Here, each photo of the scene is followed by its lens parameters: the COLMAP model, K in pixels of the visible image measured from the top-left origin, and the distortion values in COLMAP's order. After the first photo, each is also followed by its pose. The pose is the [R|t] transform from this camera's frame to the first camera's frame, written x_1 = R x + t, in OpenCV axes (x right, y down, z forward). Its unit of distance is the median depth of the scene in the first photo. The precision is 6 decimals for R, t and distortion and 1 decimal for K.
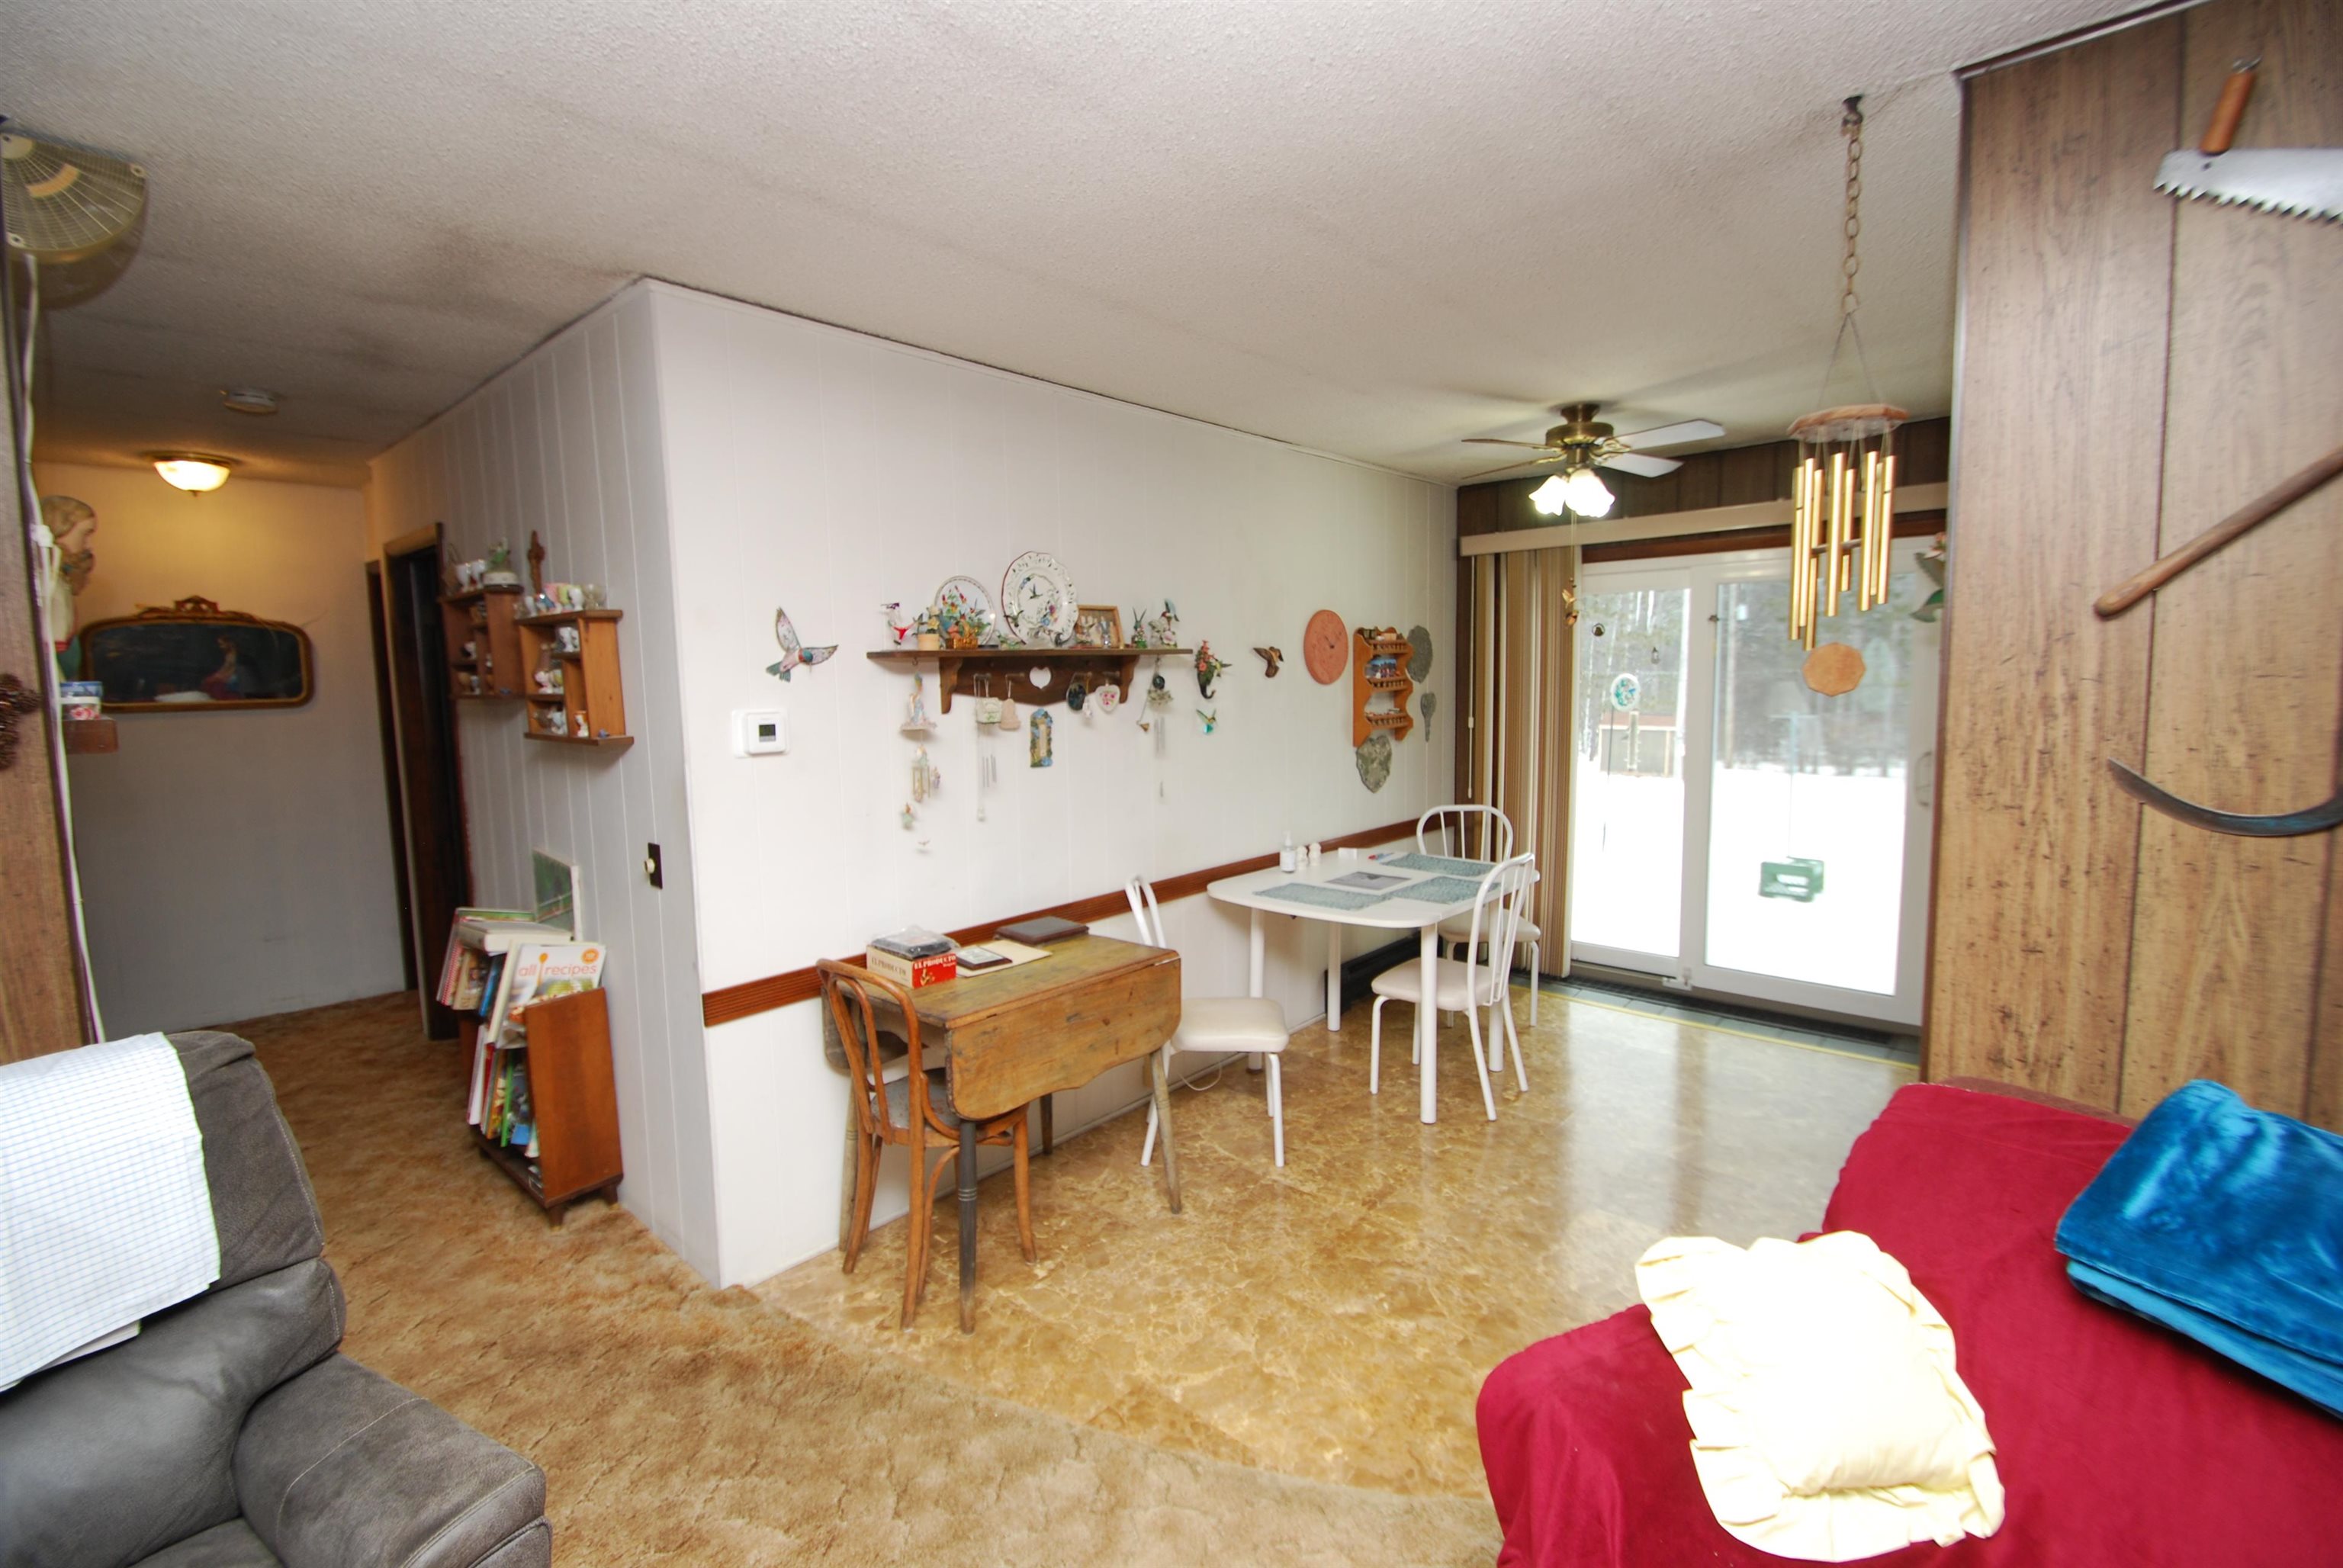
lens RADIAL K [[1029.3, 0, 1169.7], [0, 1029.3, 775.9], [0, 0, 1]] dist [0.012238, -0.014771]
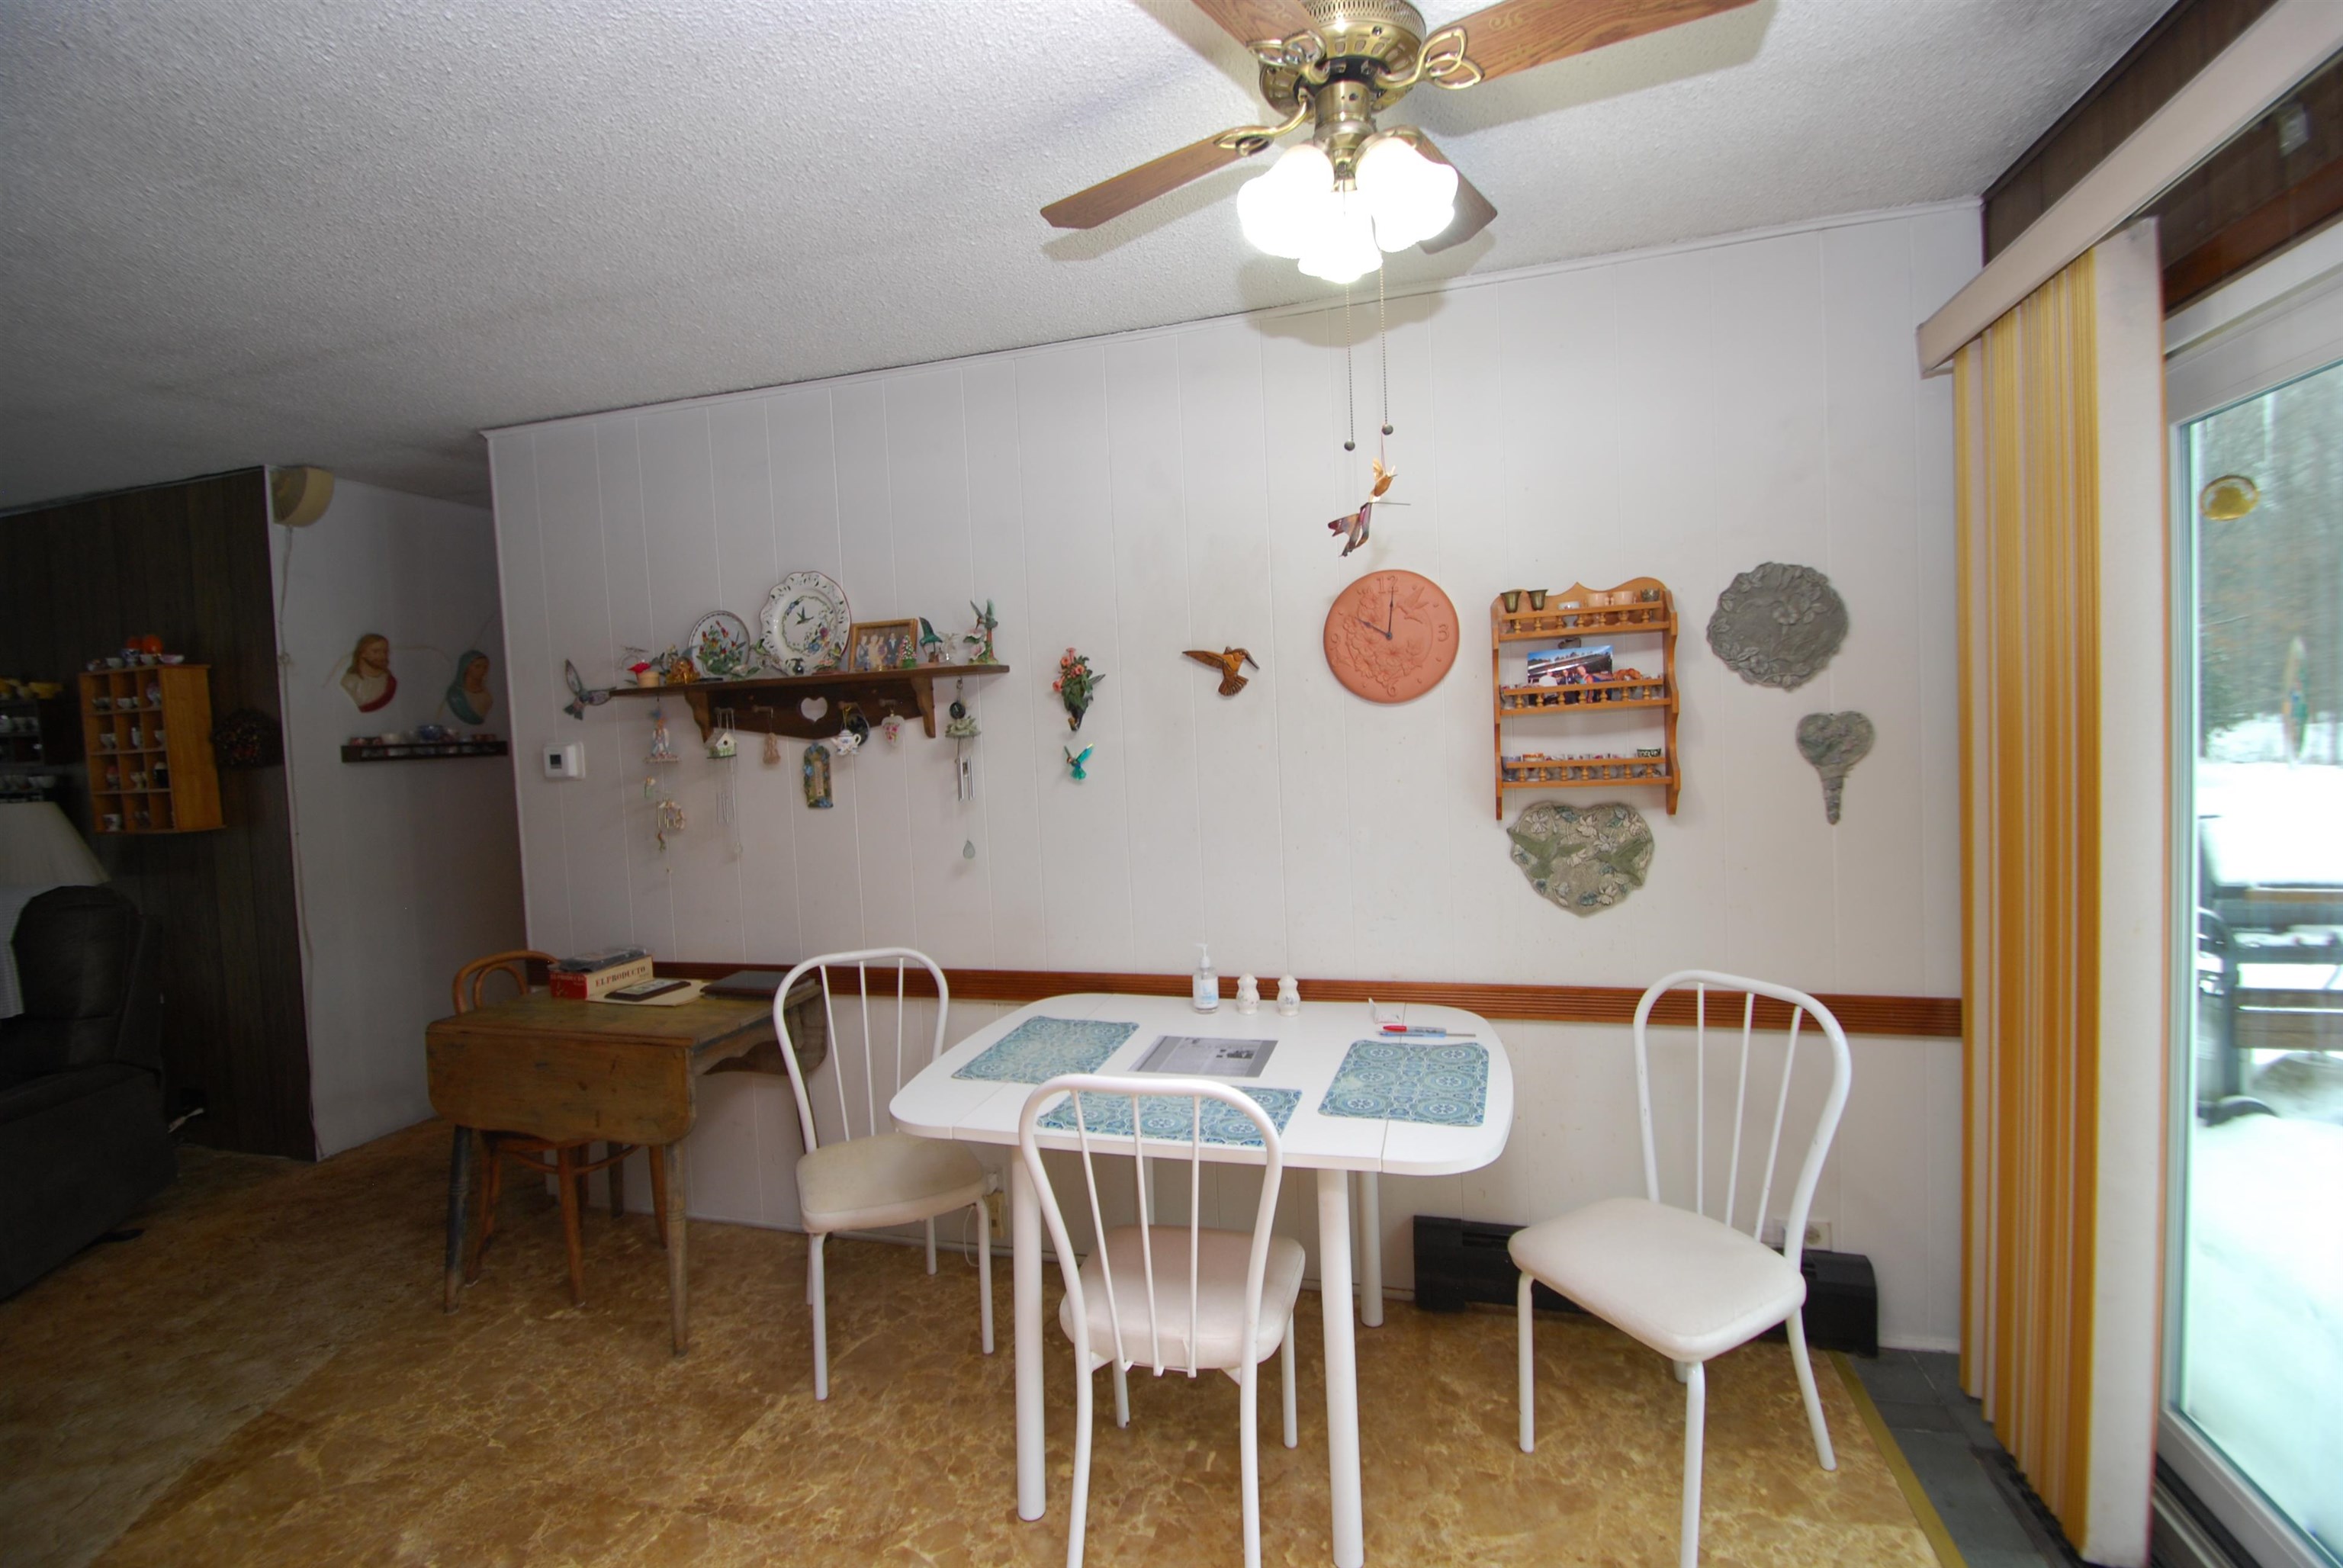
lens RADIAL K [[1029.3, 0, 1169.7], [0, 1029.3, 775.9], [0, 0, 1]] dist [0.012238, -0.014771]
pose [[0.431798, 0.040076, -0.901080, 0.607195], [-0.060686, 0.998040, 0.015307, -0.051216], [0.899927, 0.048073, 0.433383, 0.654041]]
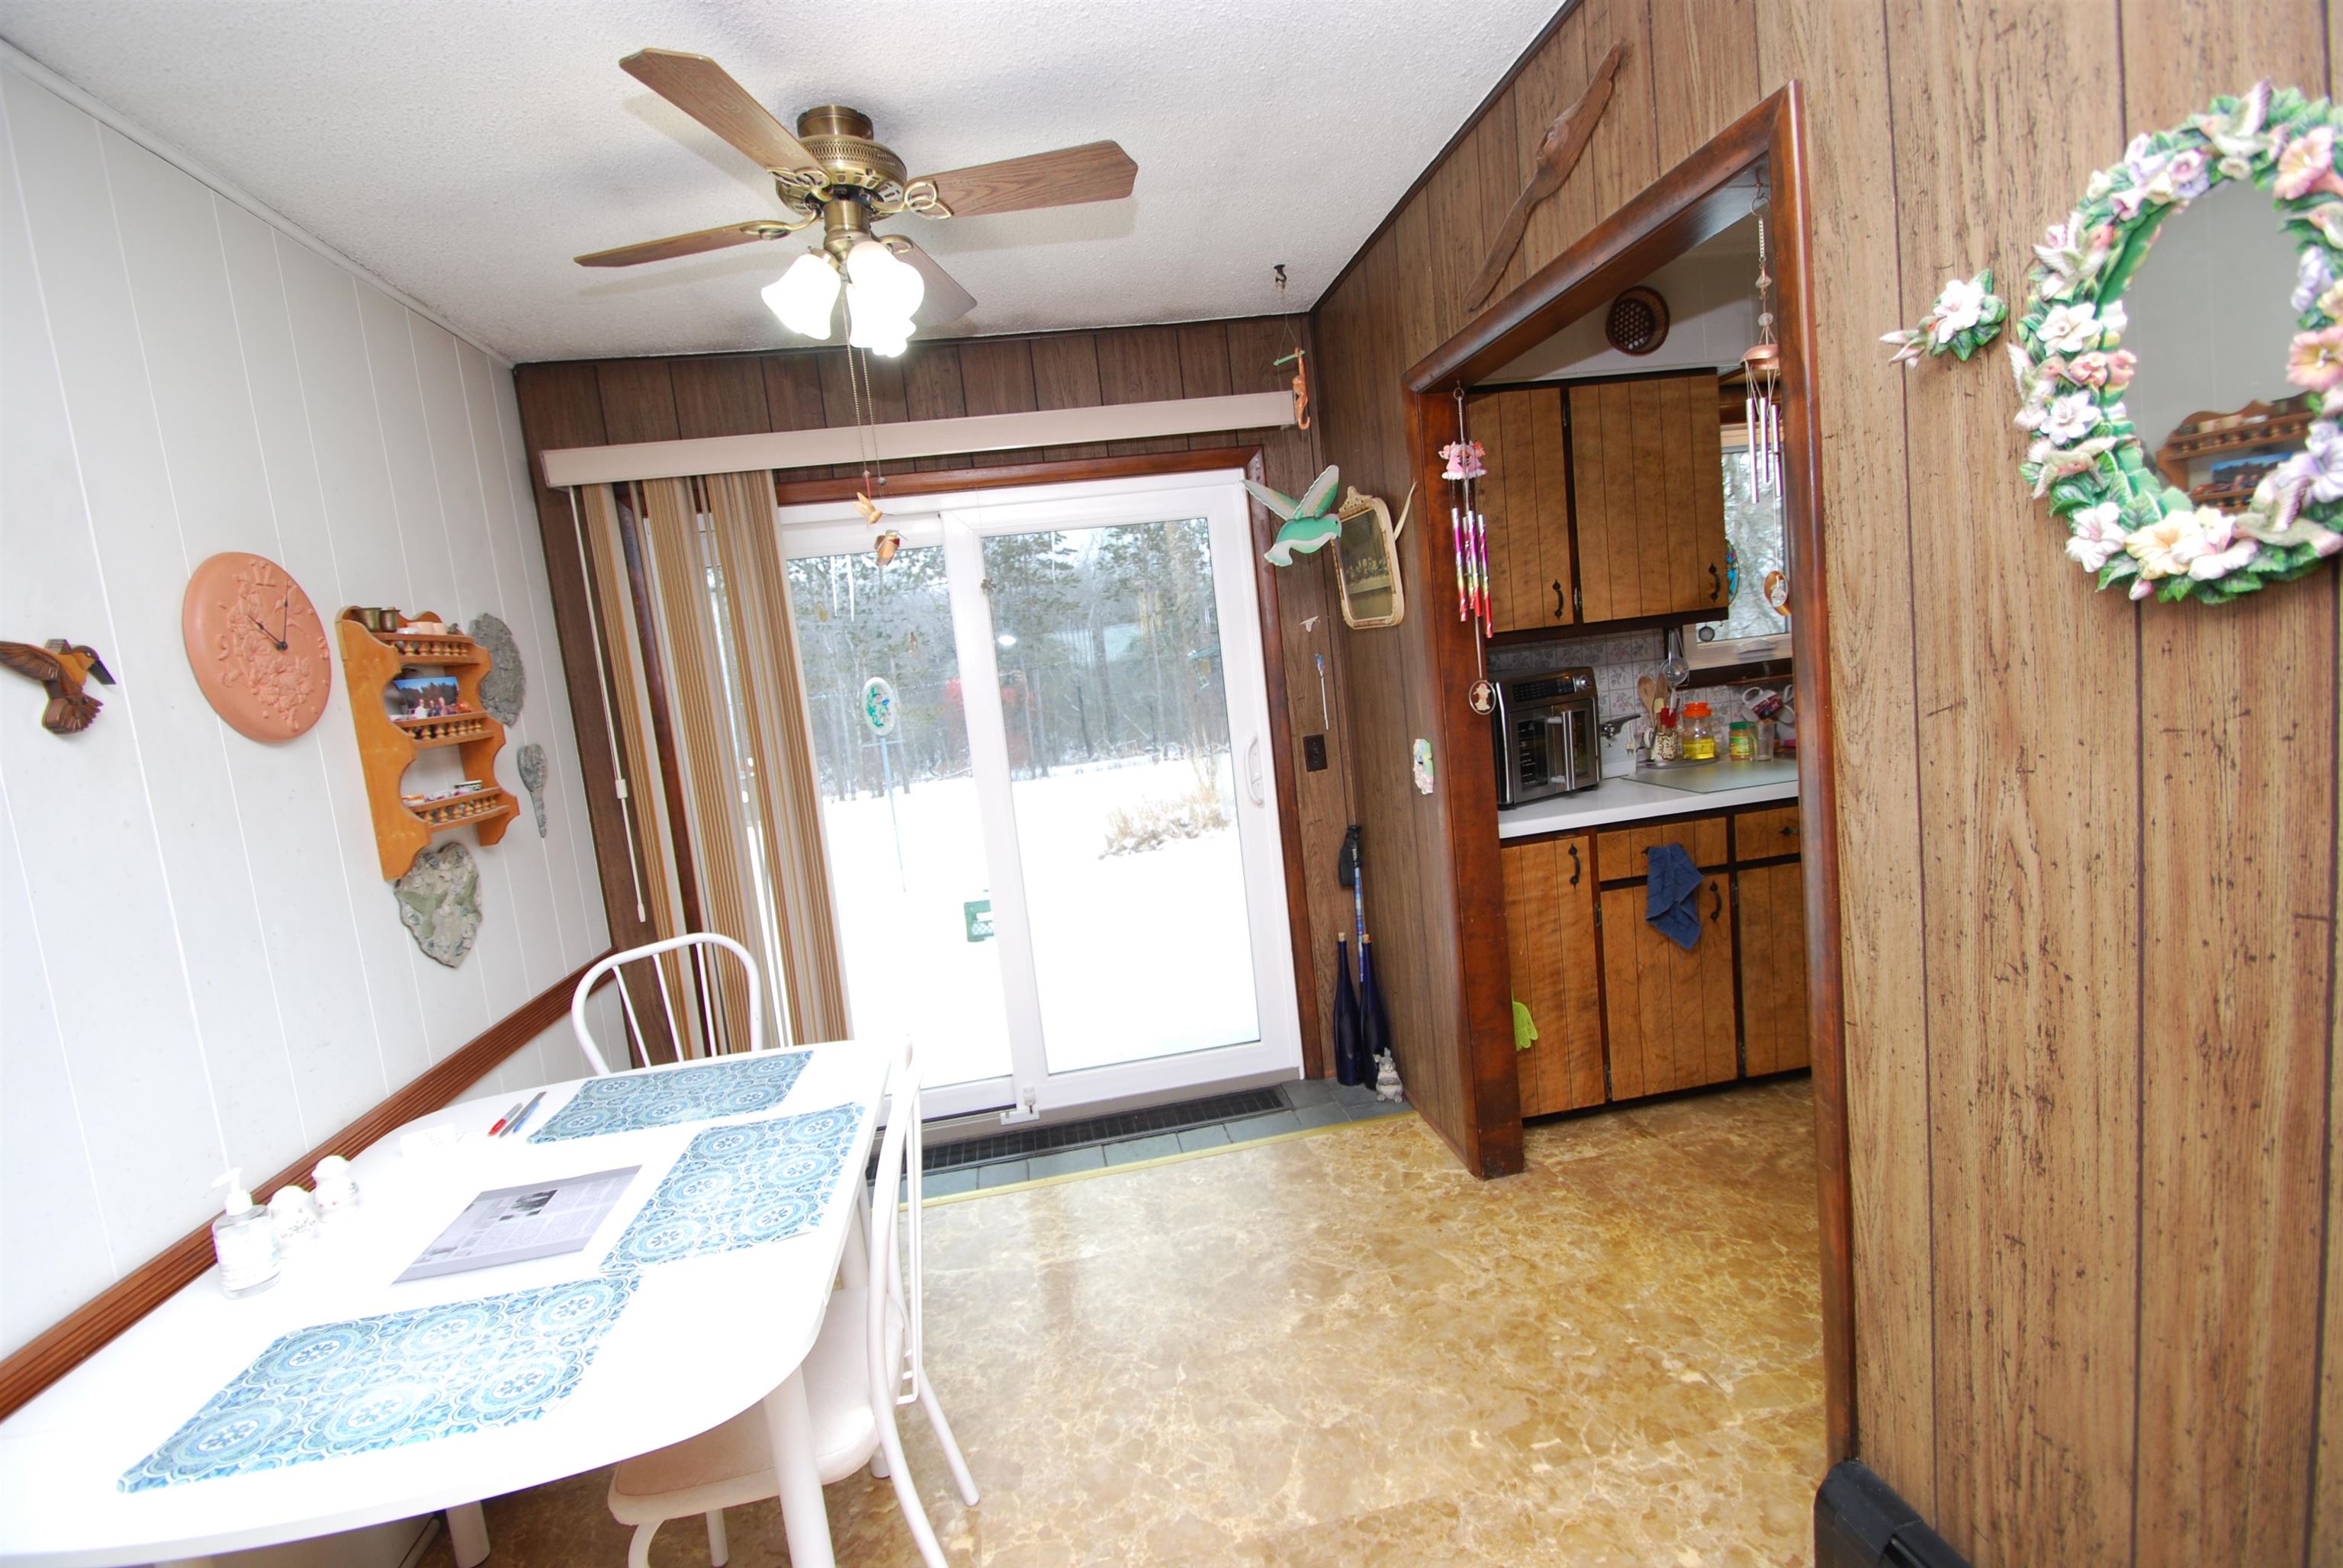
lens RADIAL K [[1038.7, 0, 1178.5], [0, 1038.7, 777.9], [0, 0, 1]] dist [0.000839, -0.014566]
pose [[0.626494, -0.140976, 0.766571, 0.063581], [0.178574, 0.983308, 0.034892, -0.028258], [-0.758694, 0.115030, 0.641211, 0.490159]]
